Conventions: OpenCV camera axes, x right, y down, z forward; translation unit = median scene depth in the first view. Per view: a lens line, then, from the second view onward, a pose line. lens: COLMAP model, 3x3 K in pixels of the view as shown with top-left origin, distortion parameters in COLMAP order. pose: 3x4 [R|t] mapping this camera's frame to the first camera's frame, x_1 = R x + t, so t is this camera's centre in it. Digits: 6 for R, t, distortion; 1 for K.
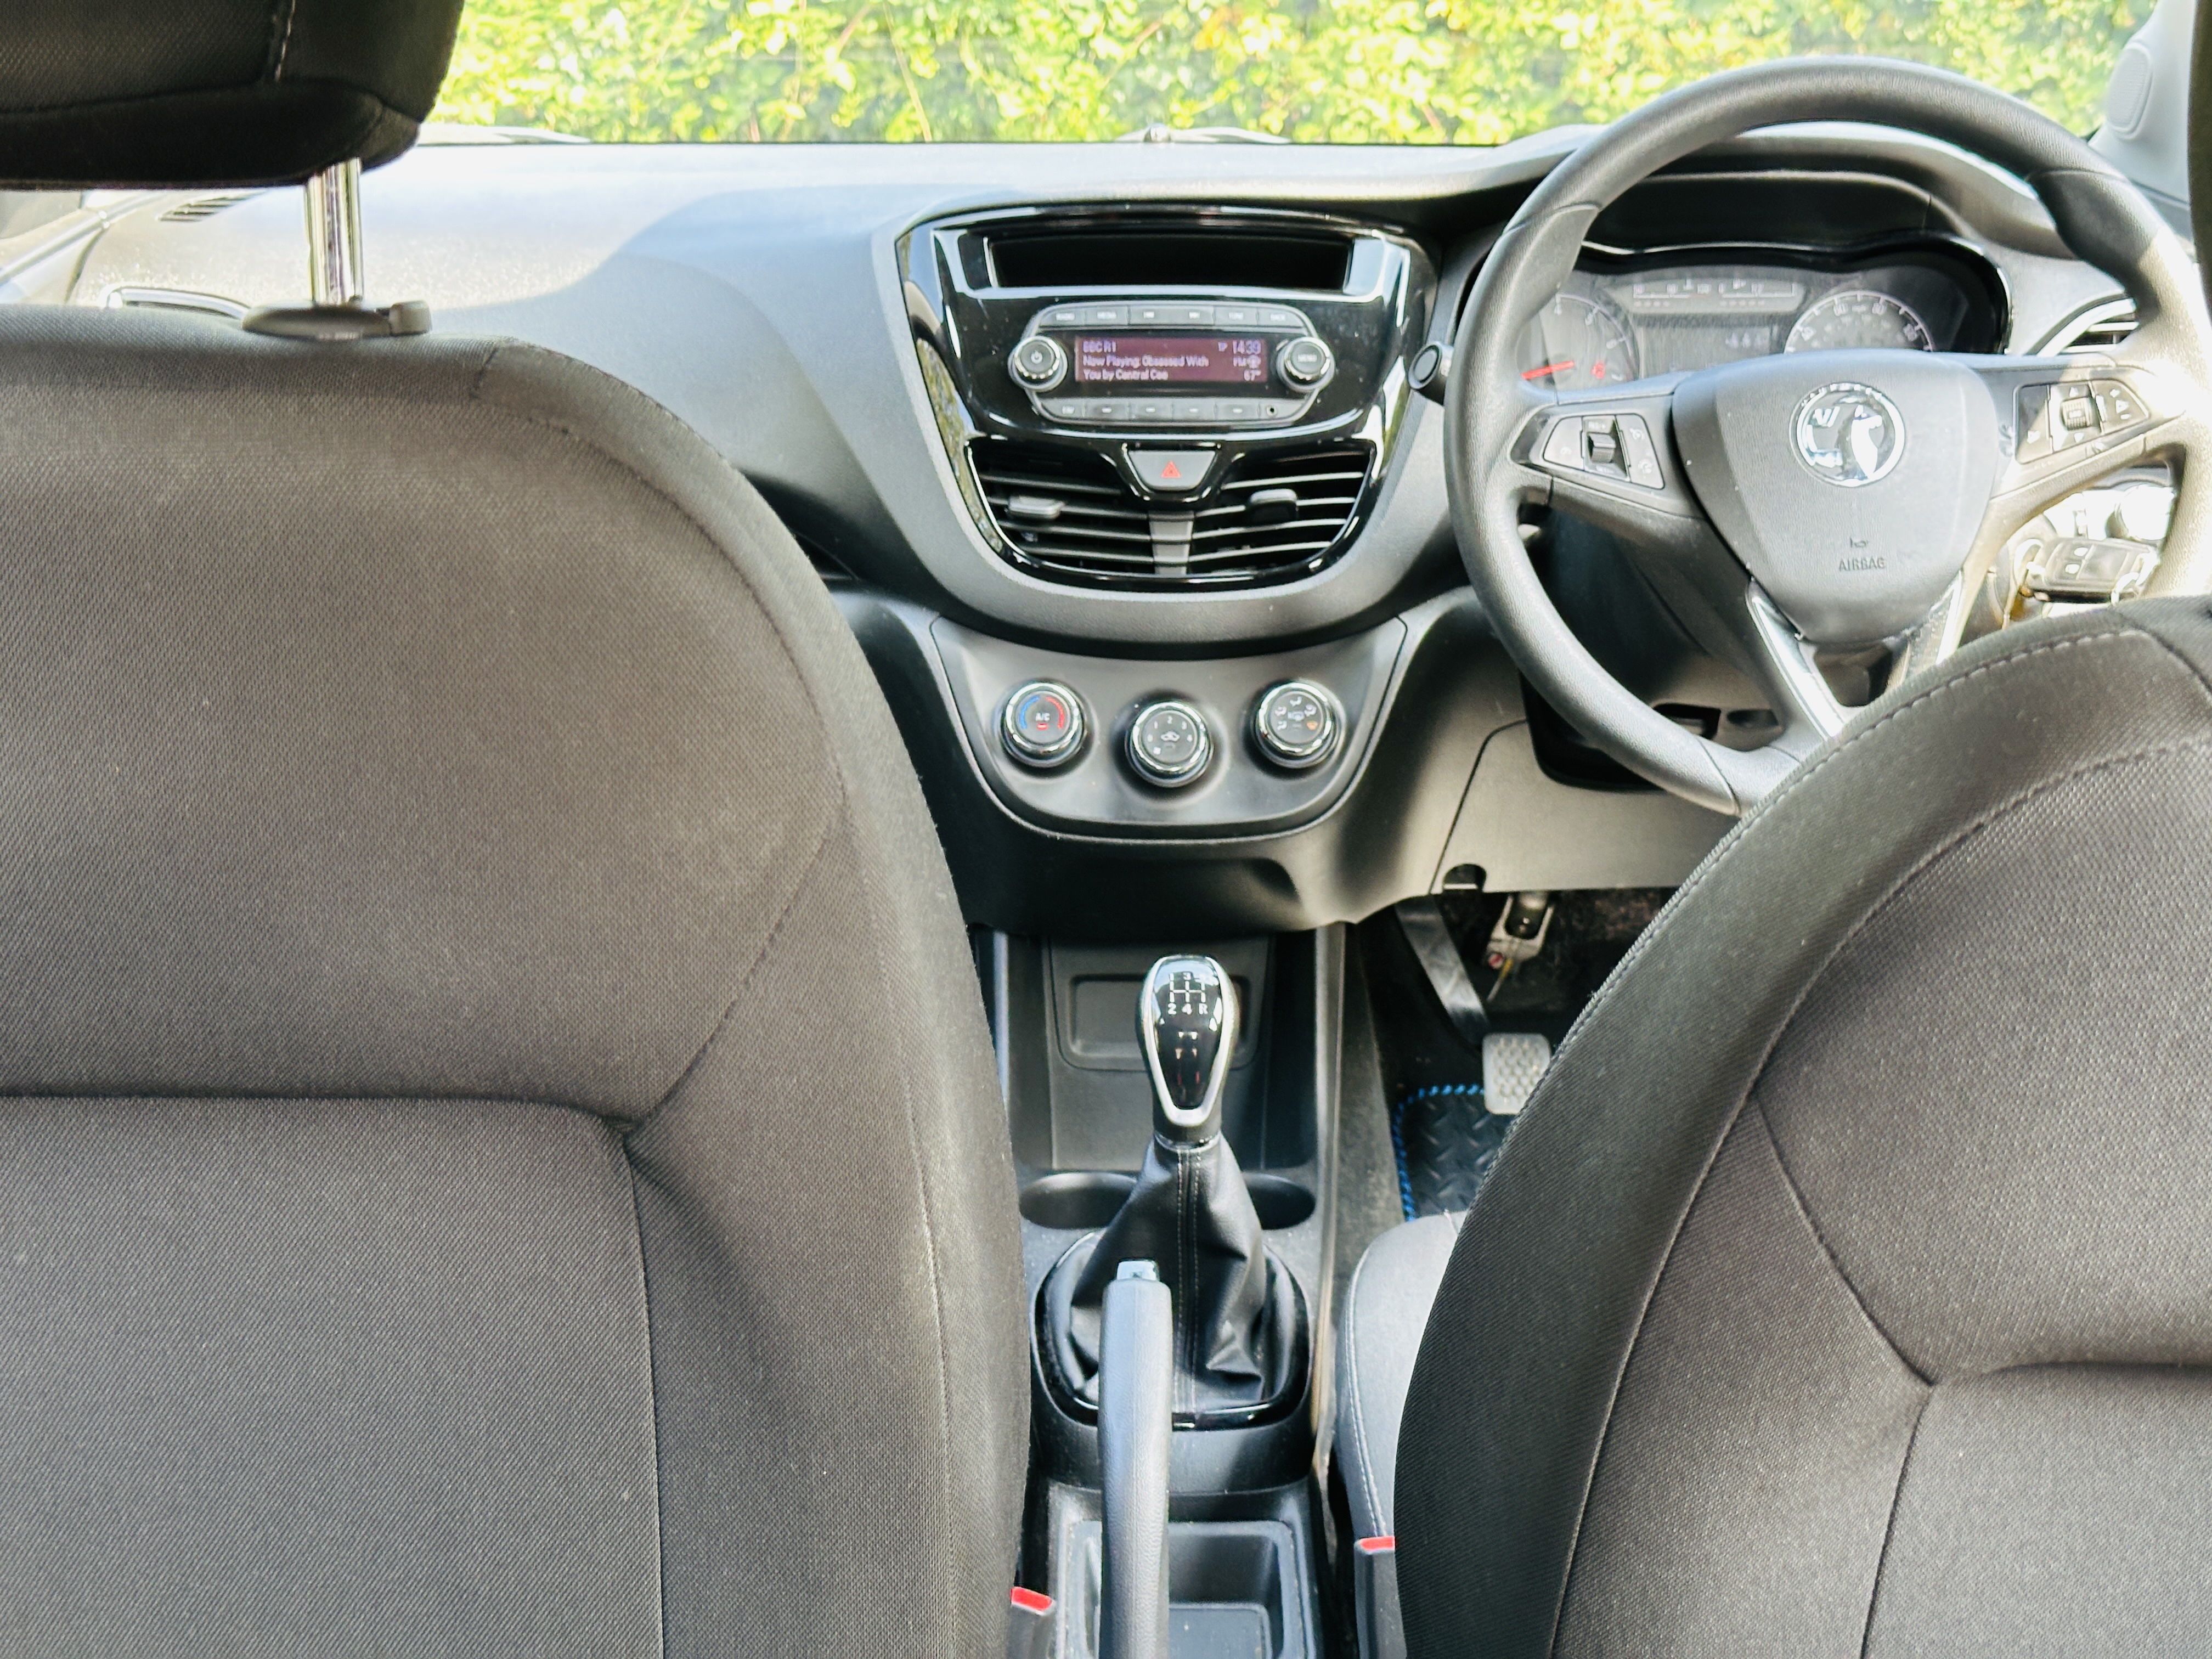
lens RADIAL K [[3199.6, 0, 1106.0], [0, 3199.6, 829.5], [0, 0, 1]] dist [-0.019553, 1.109772]
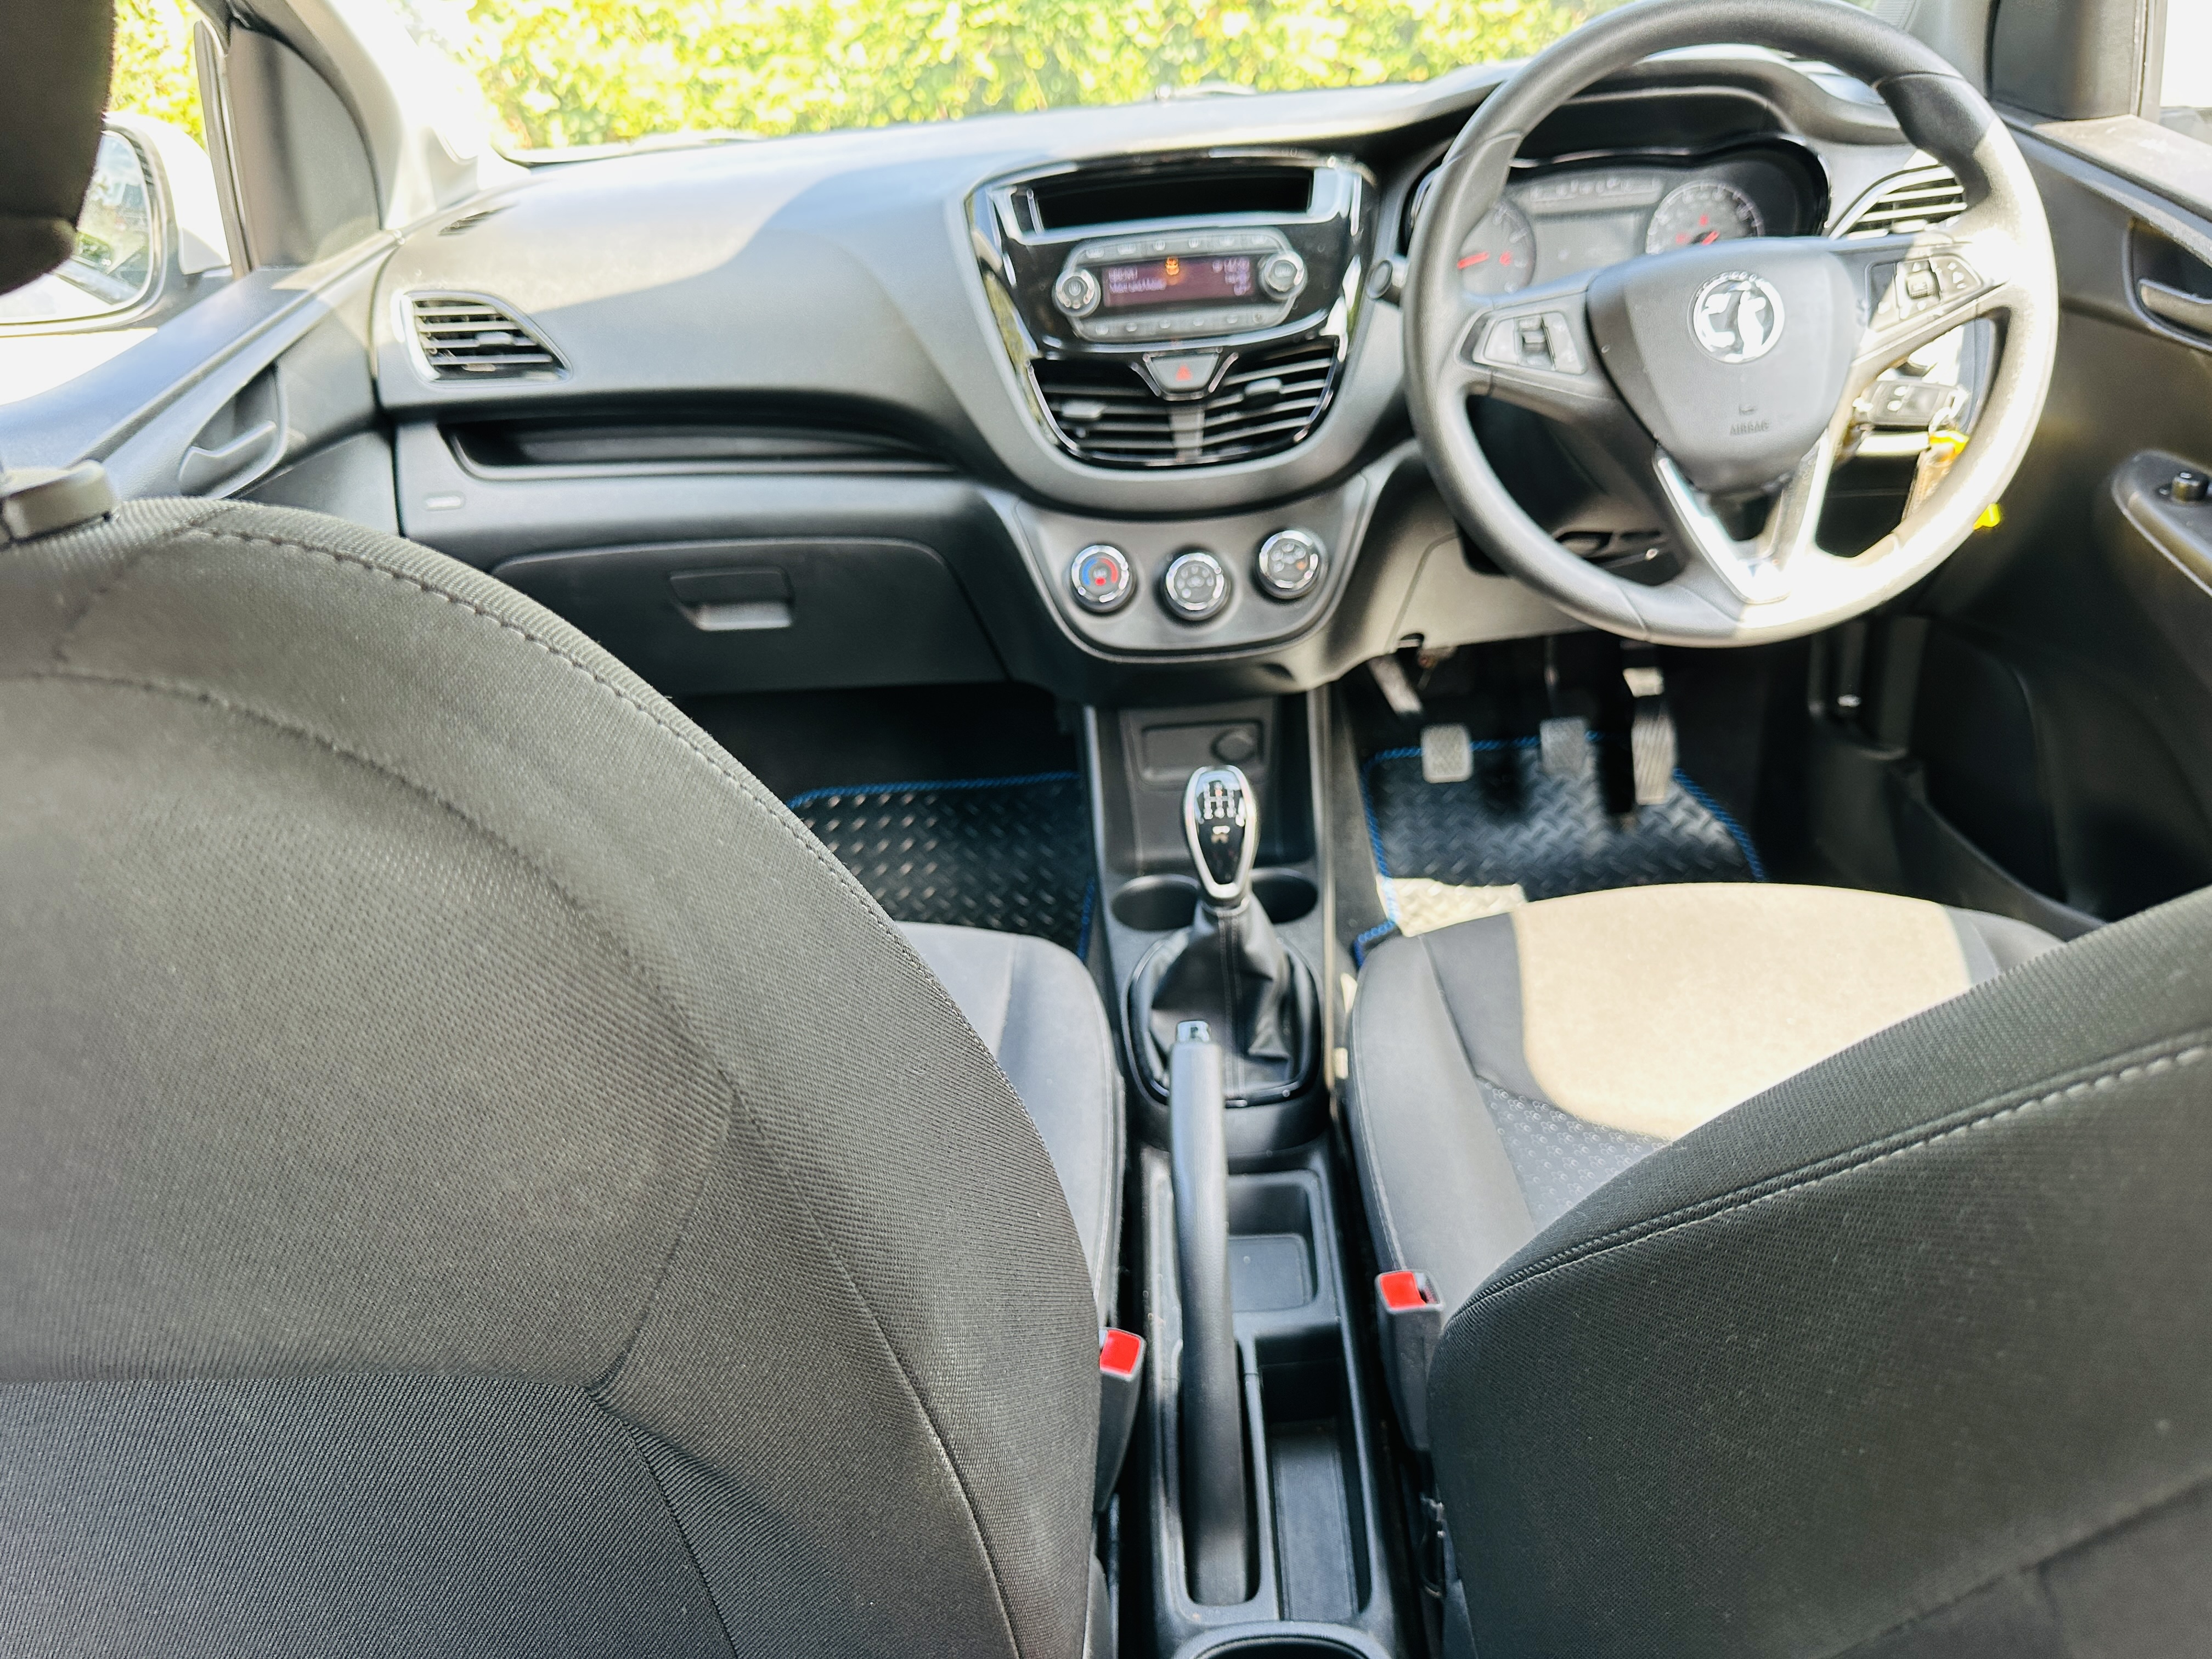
lens RADIAL K [[1602.9, 0, 1115.8], [0, 1602.9, 830.2], [0, 0, 1]] dist [0.012678, -0.028565]
pose [[0.996641, -0.062914, -0.052428, 0.015208], [0.072704, 0.974387, 0.212801, -0.071583], [0.037697, -0.215898, 0.975688, 0.320019]]
